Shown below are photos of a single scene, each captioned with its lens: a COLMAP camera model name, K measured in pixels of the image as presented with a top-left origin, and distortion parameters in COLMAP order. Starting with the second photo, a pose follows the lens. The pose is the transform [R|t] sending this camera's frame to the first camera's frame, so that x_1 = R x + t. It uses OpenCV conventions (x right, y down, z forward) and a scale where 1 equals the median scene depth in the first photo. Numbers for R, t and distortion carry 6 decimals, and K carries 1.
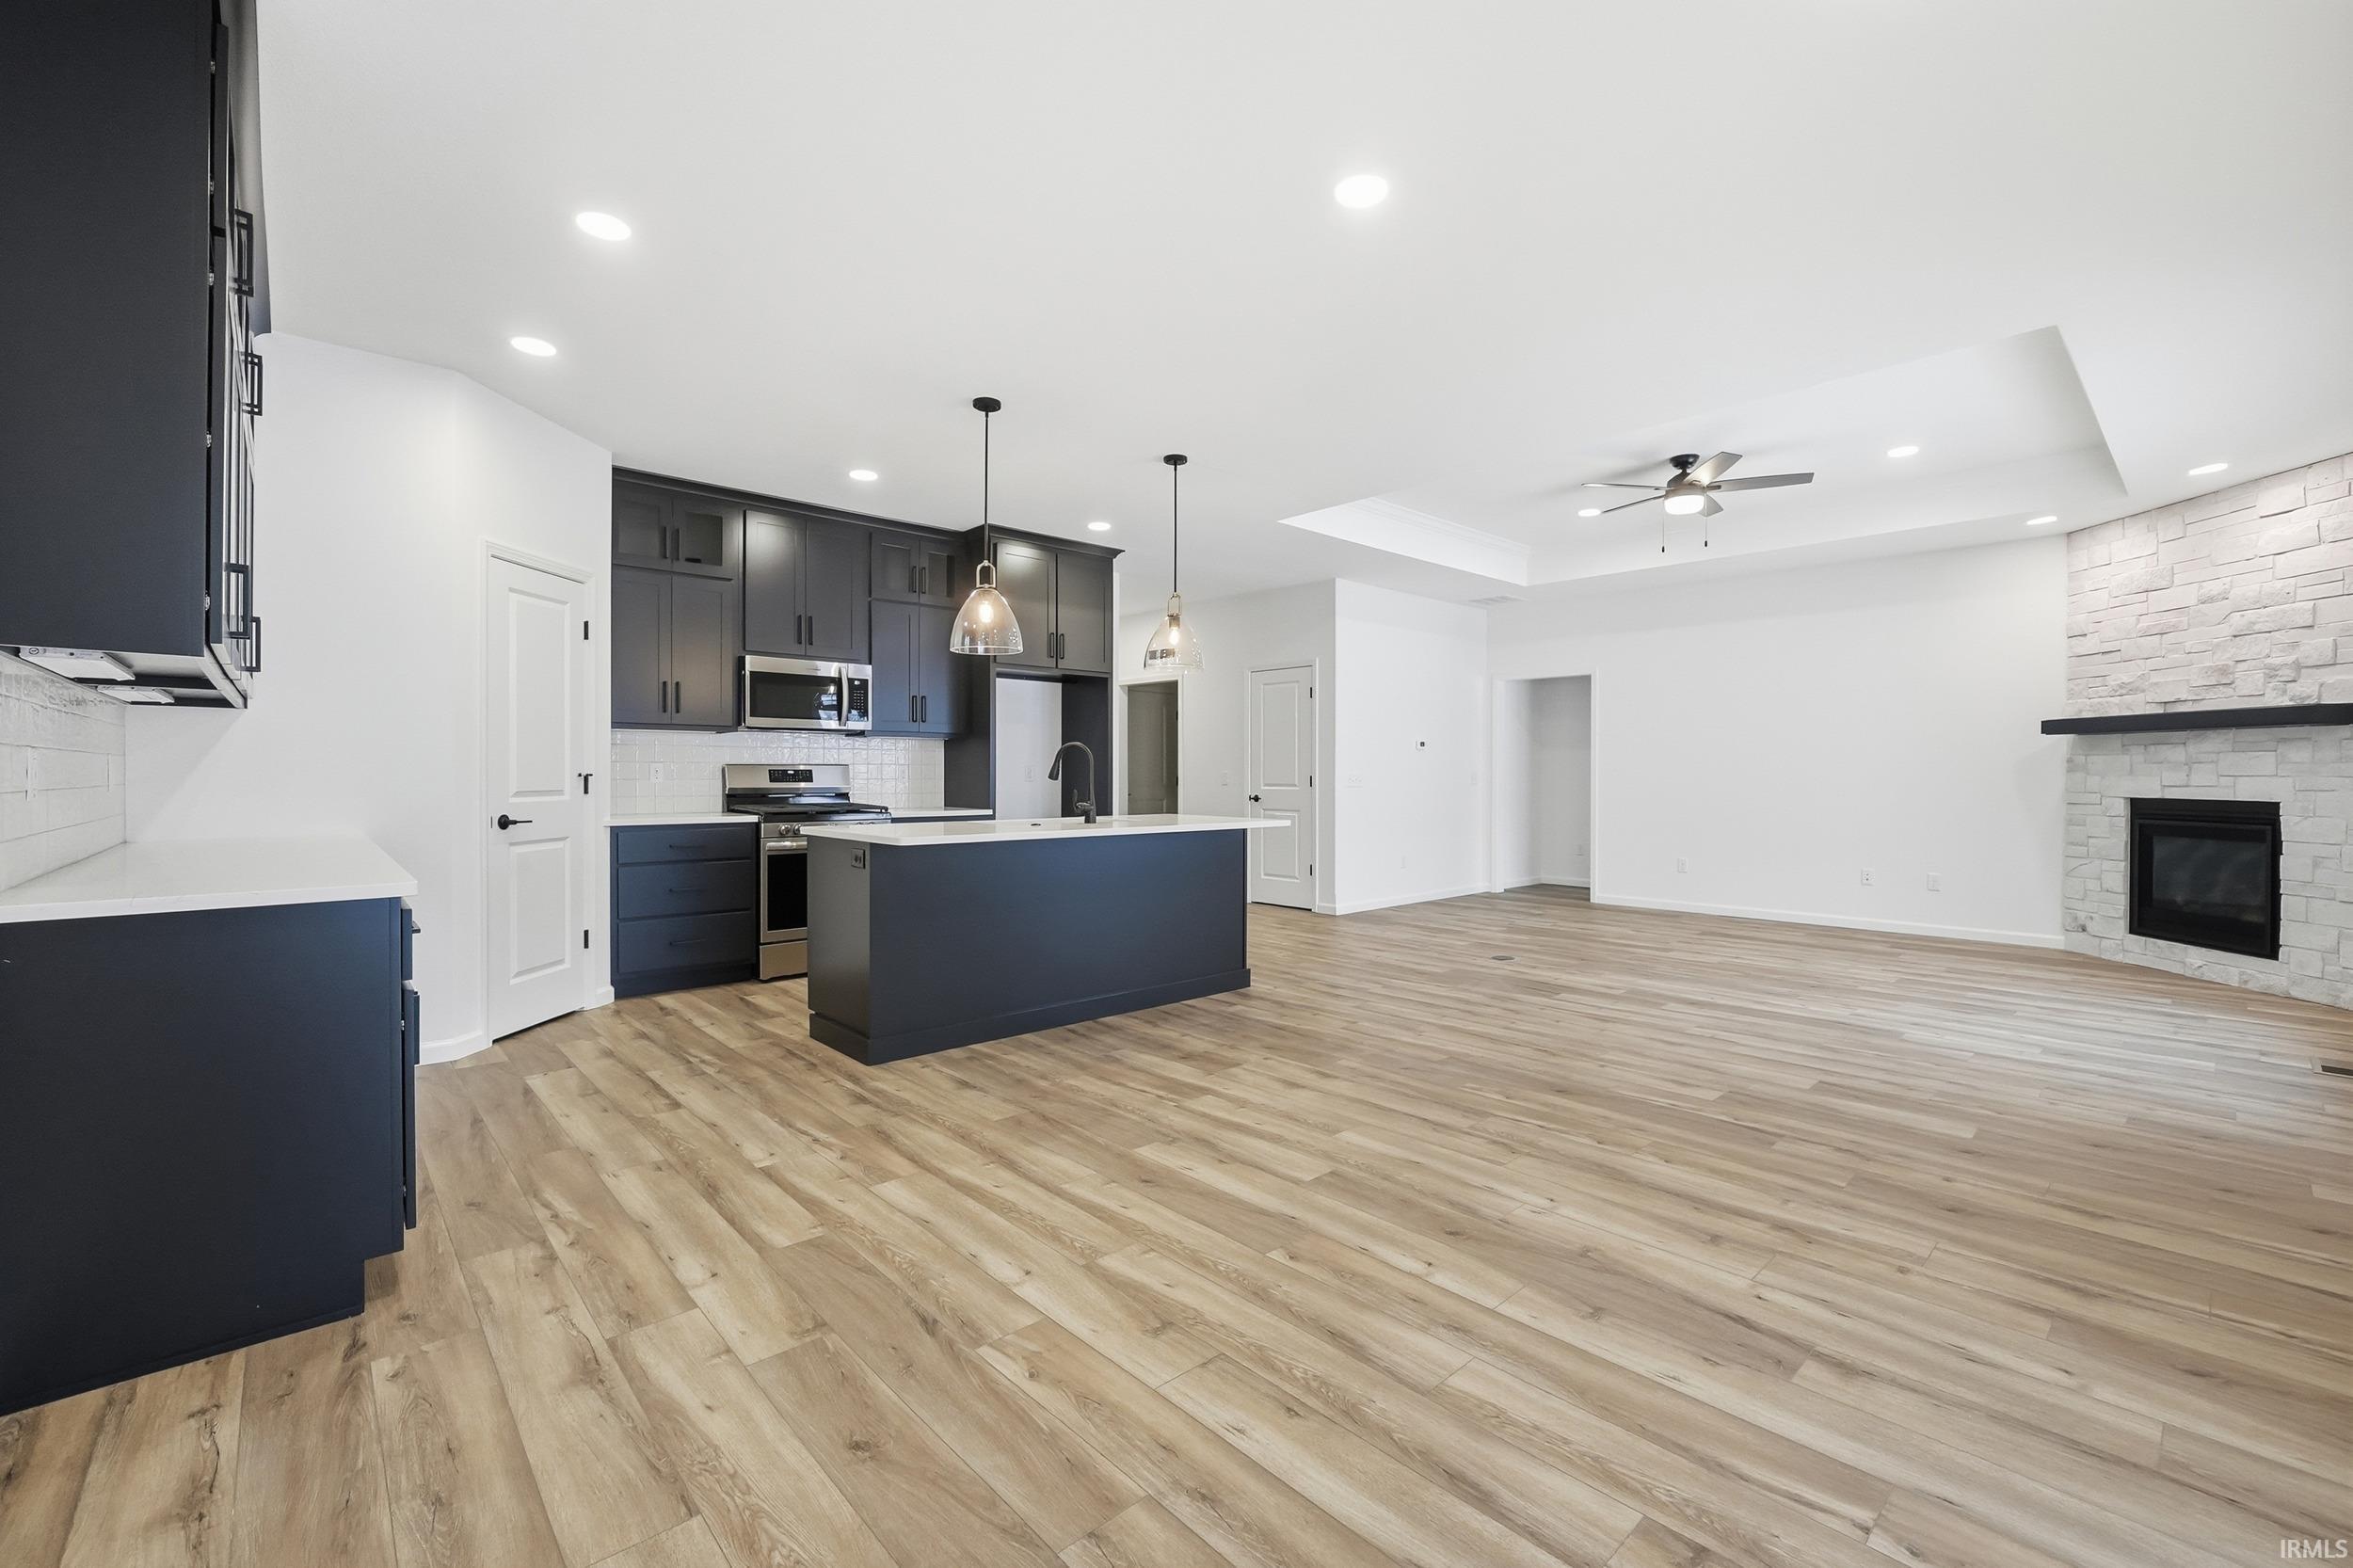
lens RADIAL K [[988.1, 0, 1190.5], [0, 988.1, 781.7], [0, 0, 1]] dist [-0.012477, -0.000057]
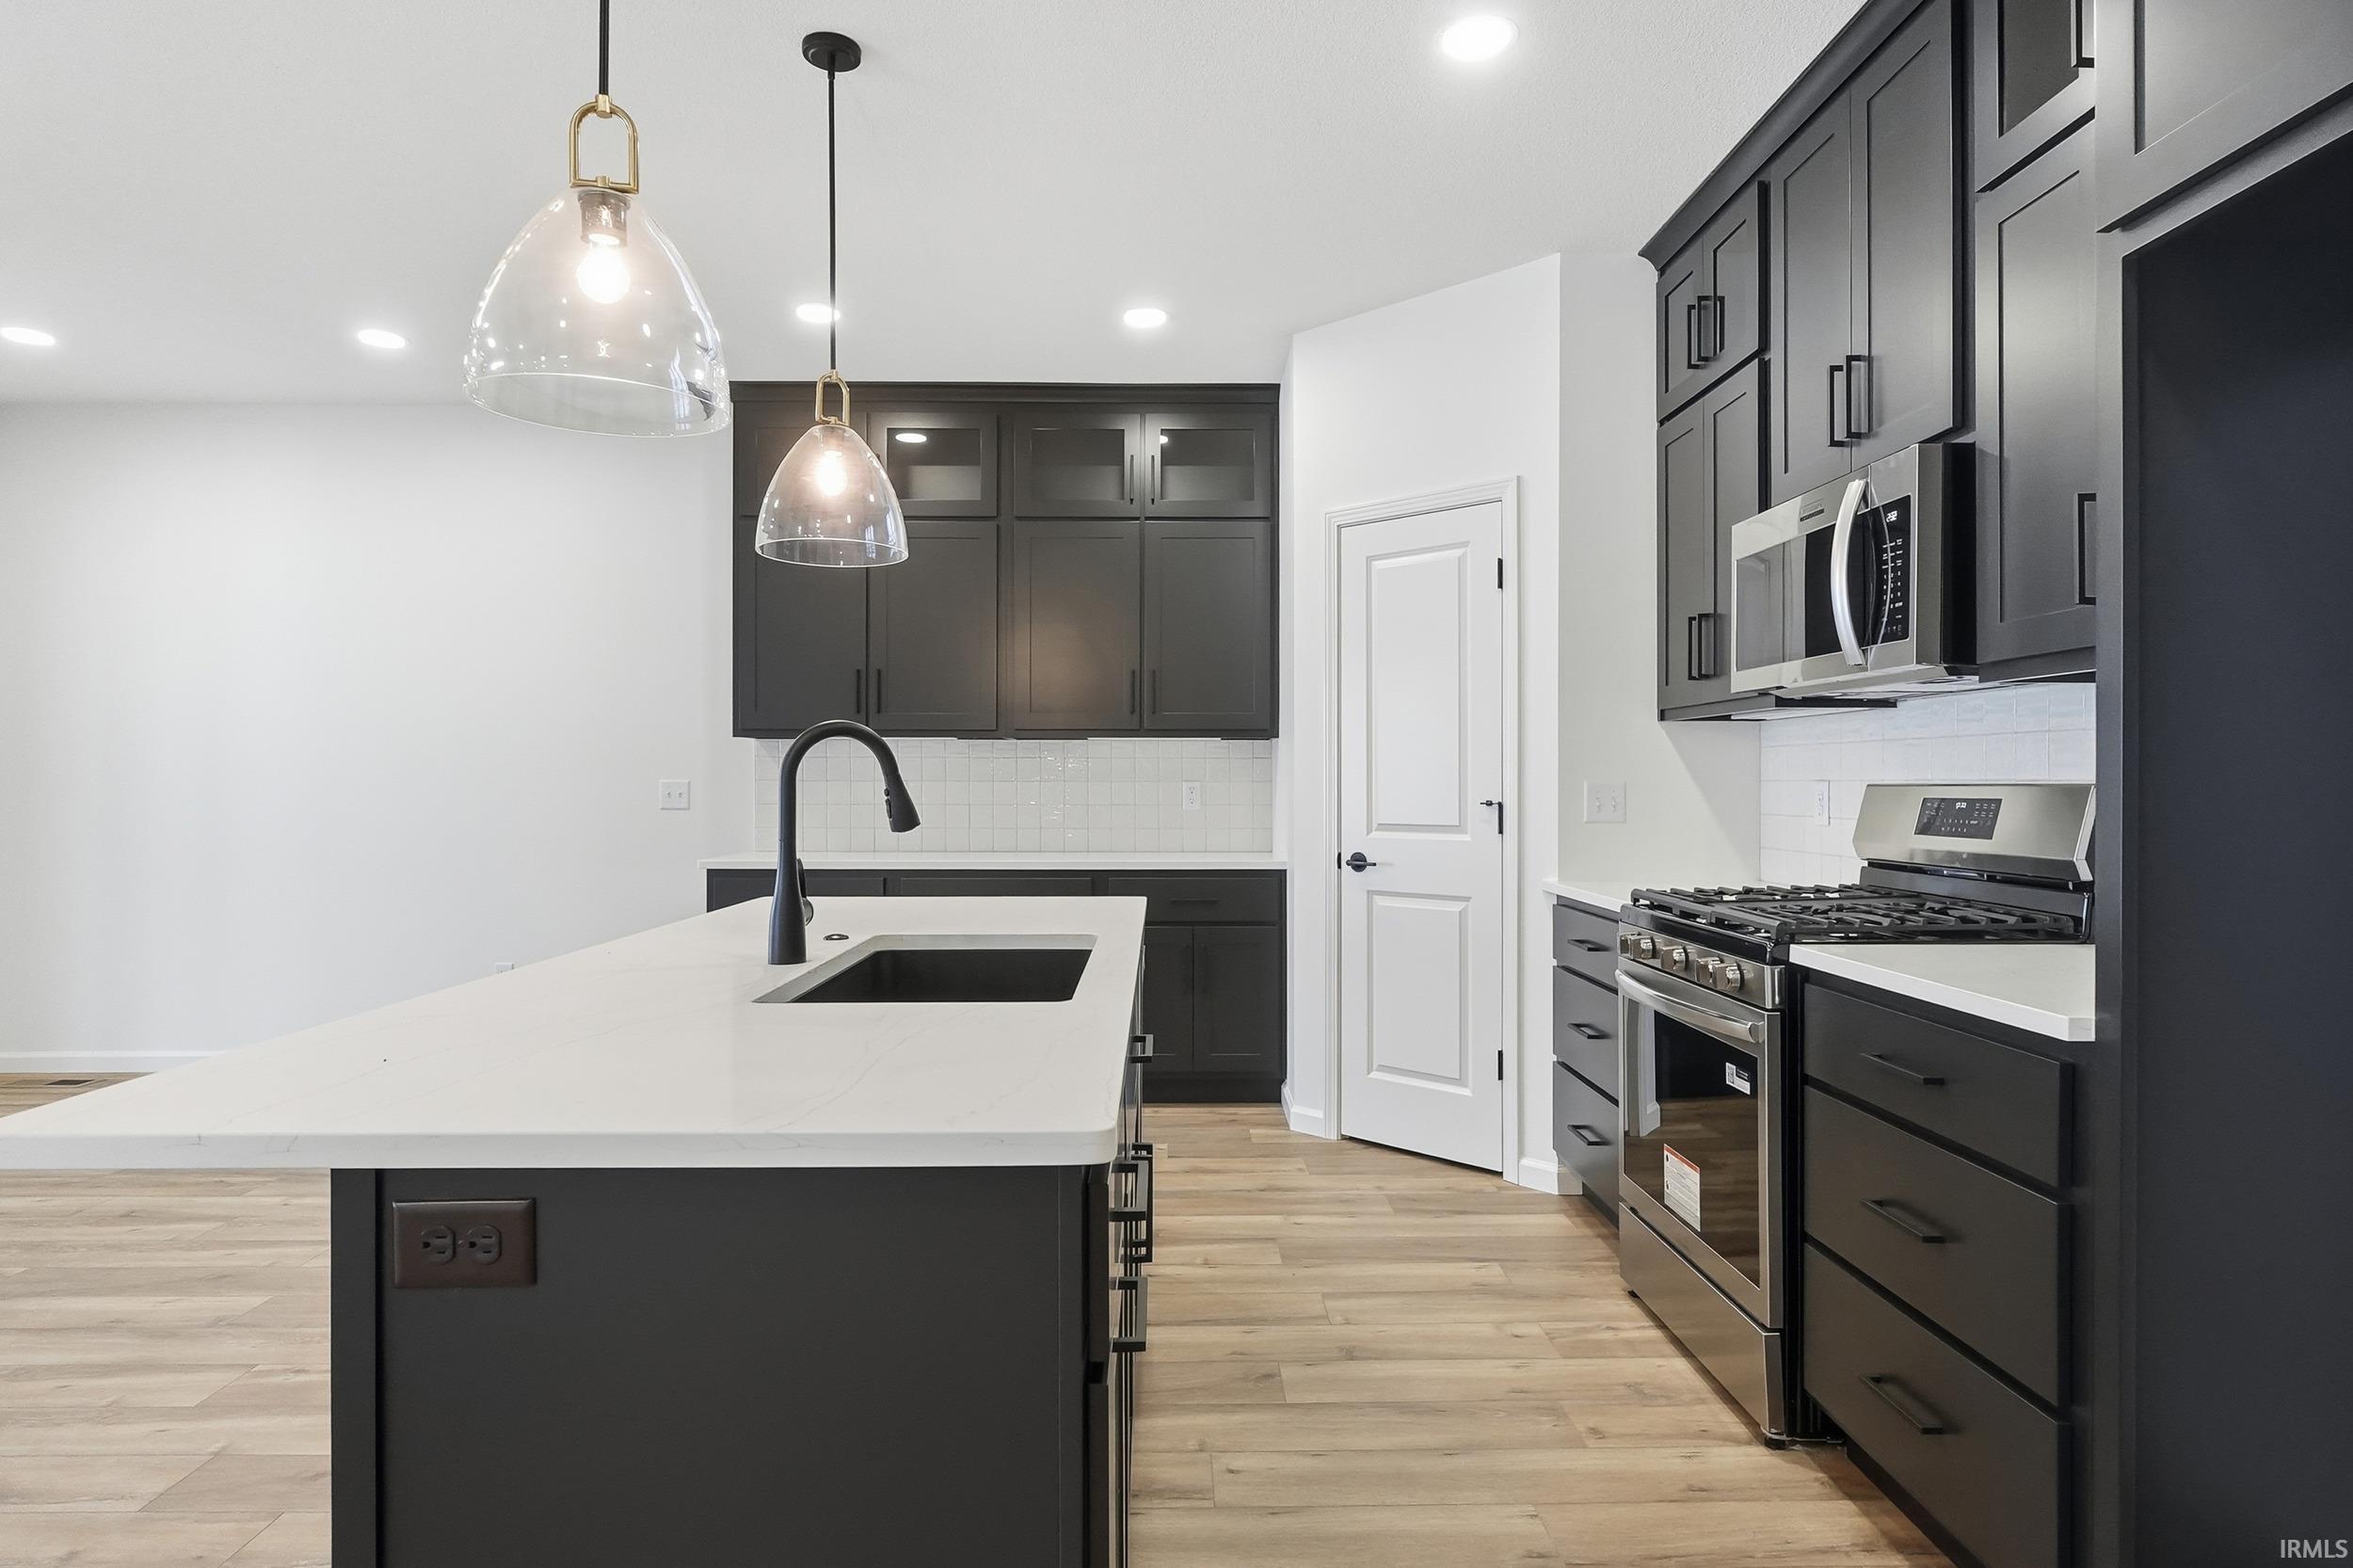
lens RADIAL K [[1293.6, 0, 1188.4], [0, 1293.6, 777.8], [0, 0, 1]] dist [-0.012751, 0.006362]
pose [[-0.668231, -0.005287, -0.743935, 0.159578], [-0.007938, 0.999968, 0.000023, -0.025854], [0.743912, 0.005920, -0.668252, 1.655764]]
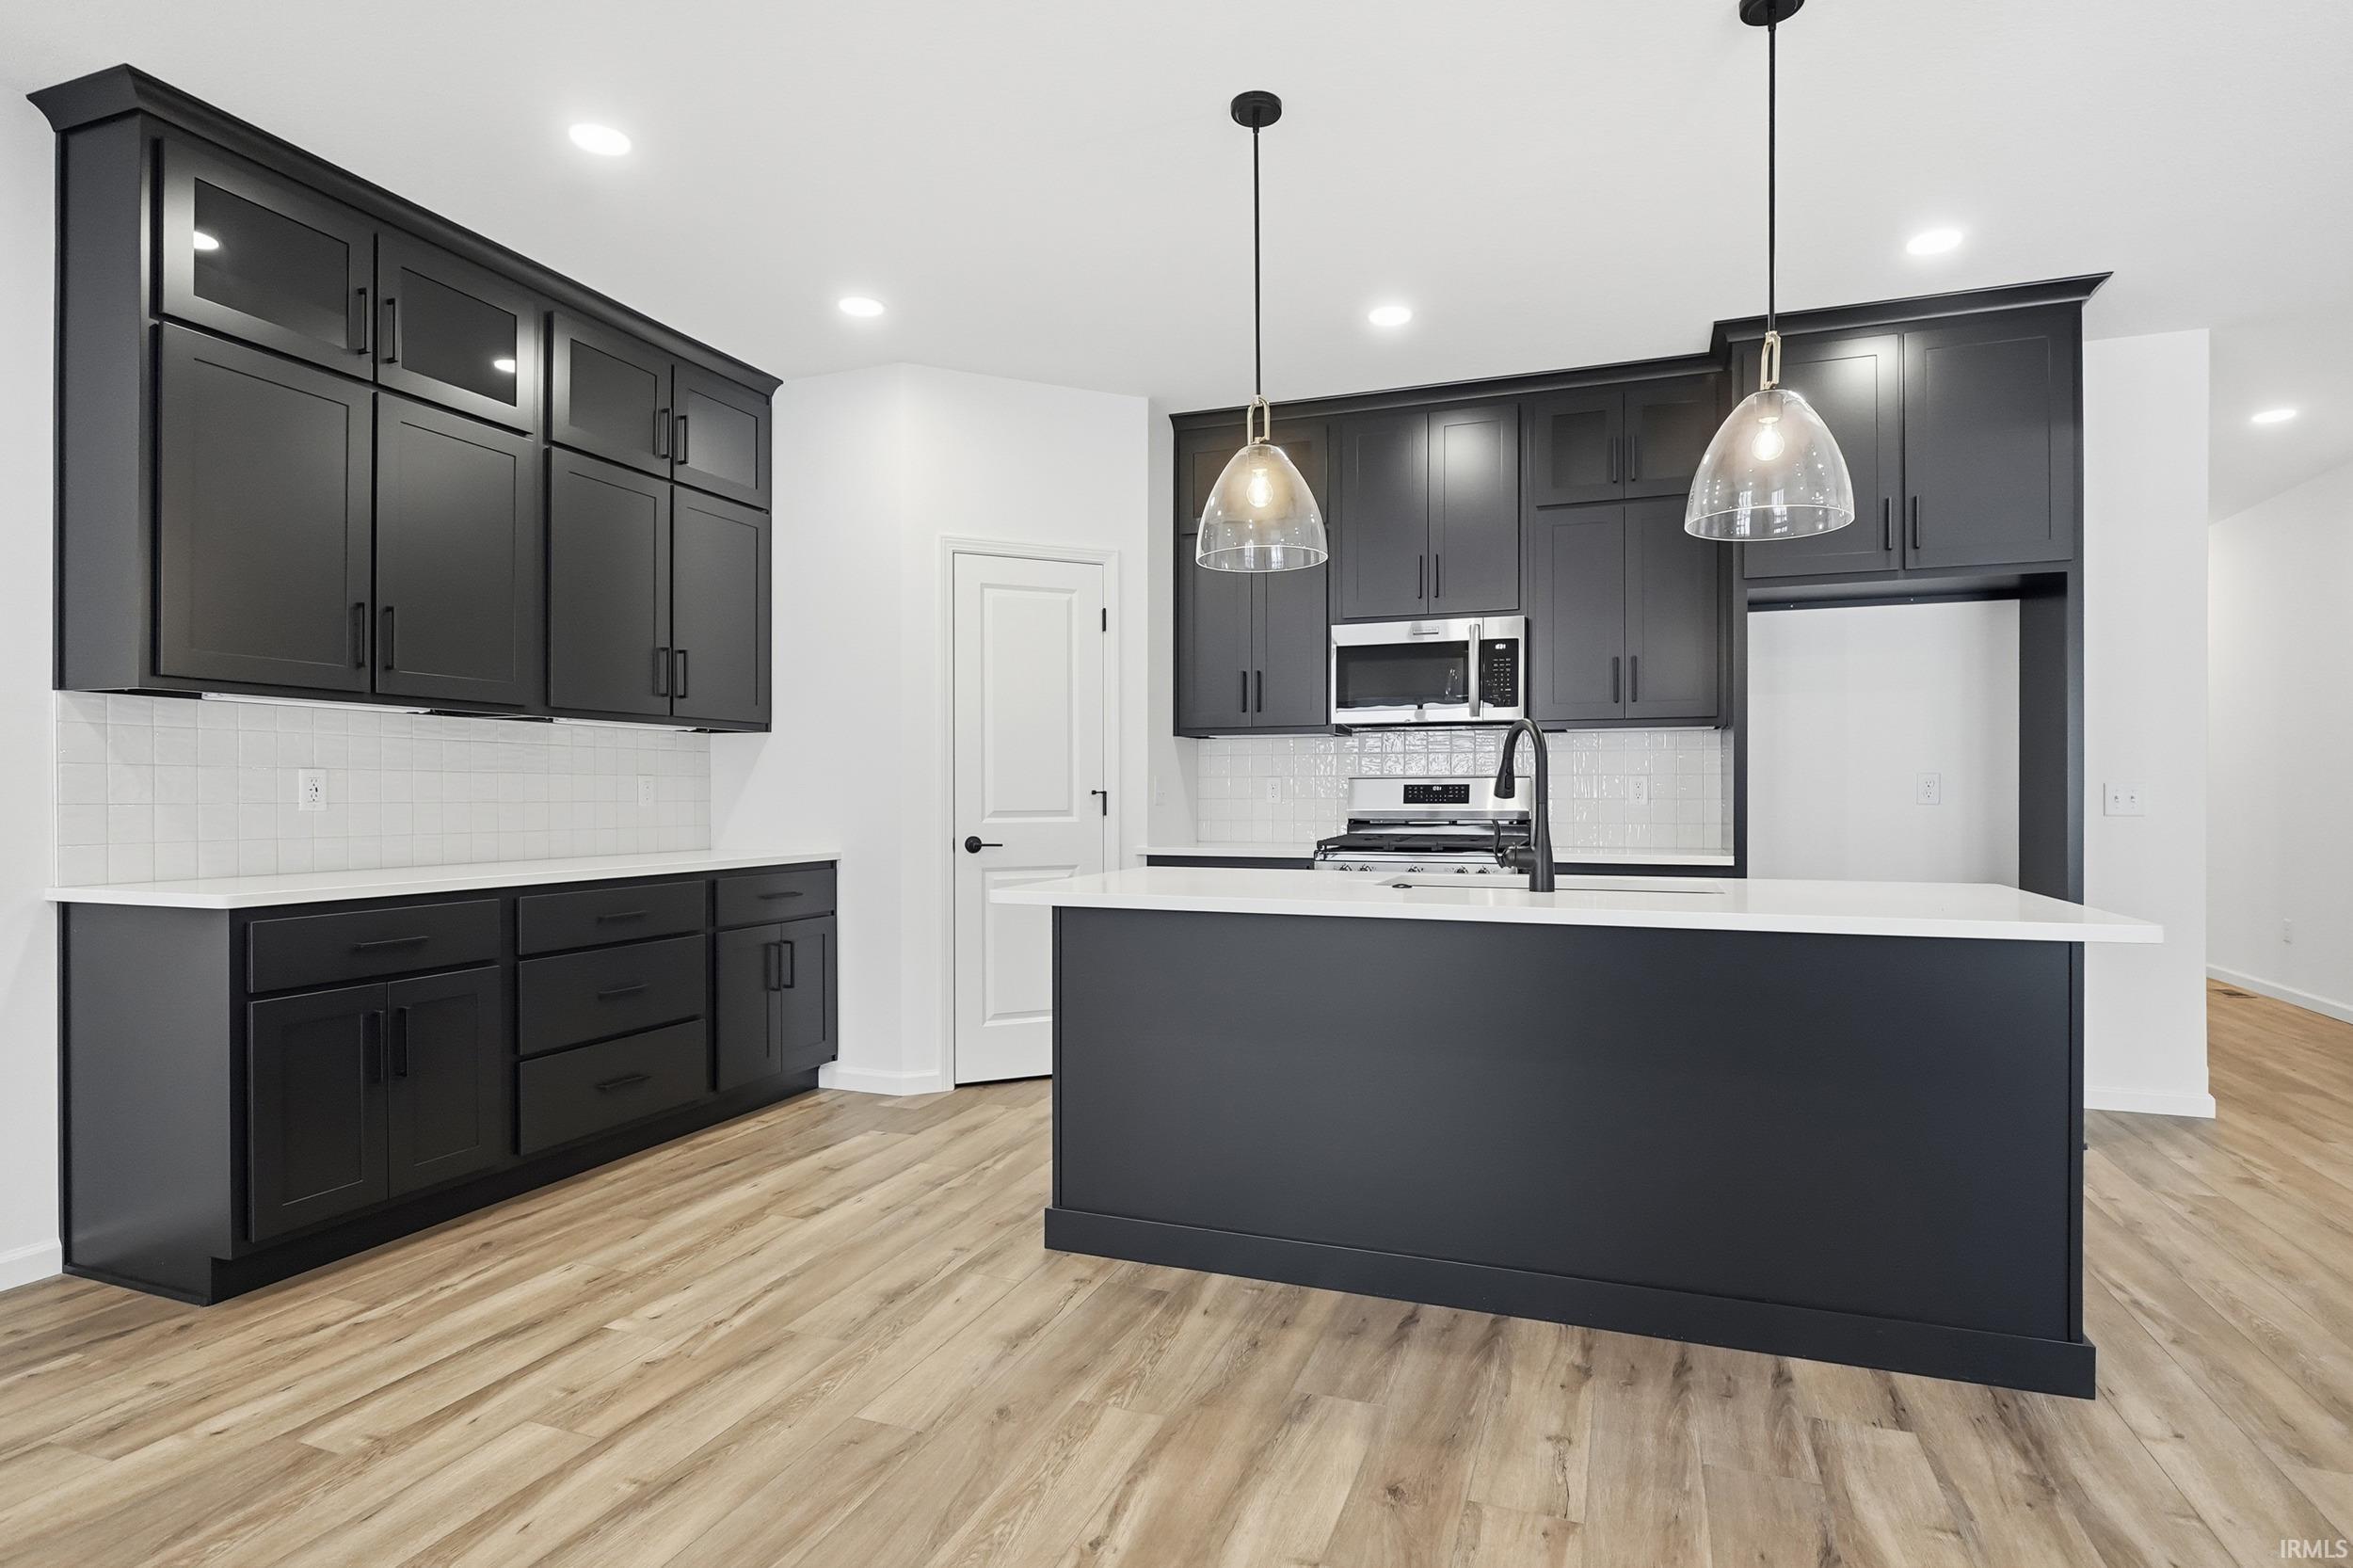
lens RADIAL K [[1205.5, 0, 1174.1], [0, 1205.5, 795.4], [0, 0, 1]] dist [-0.013069, 0.005580]
pose [[0.444261, -0.002768, -0.895893, 0.392235], [-0.004025, 0.999979, -0.005085, 0.000616], [0.895889, 0.005866, 0.444240, 0.704012]]
